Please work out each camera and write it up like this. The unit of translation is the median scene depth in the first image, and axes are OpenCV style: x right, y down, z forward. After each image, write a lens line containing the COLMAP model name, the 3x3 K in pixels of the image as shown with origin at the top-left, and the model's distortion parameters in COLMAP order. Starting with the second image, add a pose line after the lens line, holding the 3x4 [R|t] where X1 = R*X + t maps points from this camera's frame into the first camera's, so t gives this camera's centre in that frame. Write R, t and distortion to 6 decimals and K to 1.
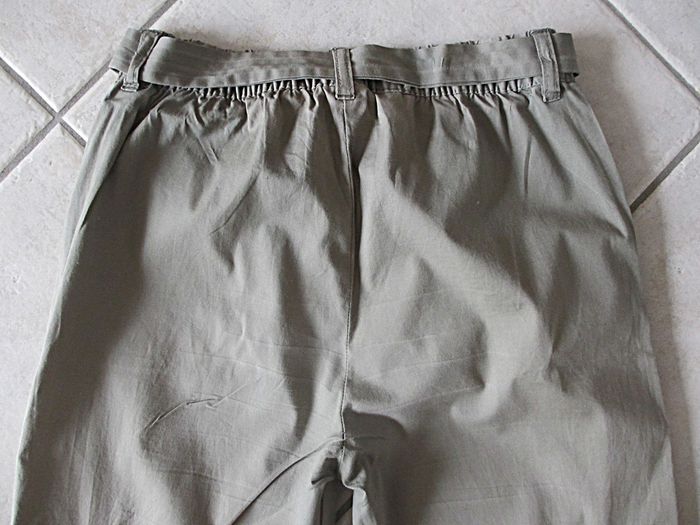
lens RADIAL K [[590.2, 0, 353.2], [0, 590.2, 261.9], [0, 0, 1]] dist [-0.054321, 0.016589]
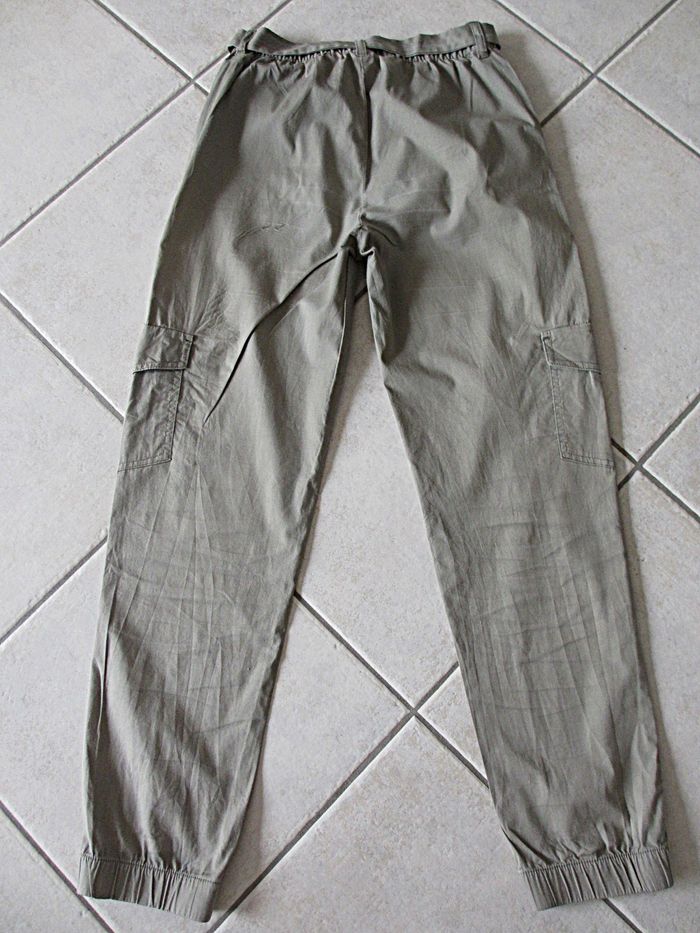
lens RADIAL K [[786.7, 0, 351.3], [0, 786.7, 463.3], [0, 0, 1]] dist [-0.054321, 0.016589]
pose [[0.998326, -0.012711, -0.056415, 0.068661], [-0.002153, 0.966696, -0.255920, 1.429134], [0.057789, 0.255613, 0.965051, -0.887235]]
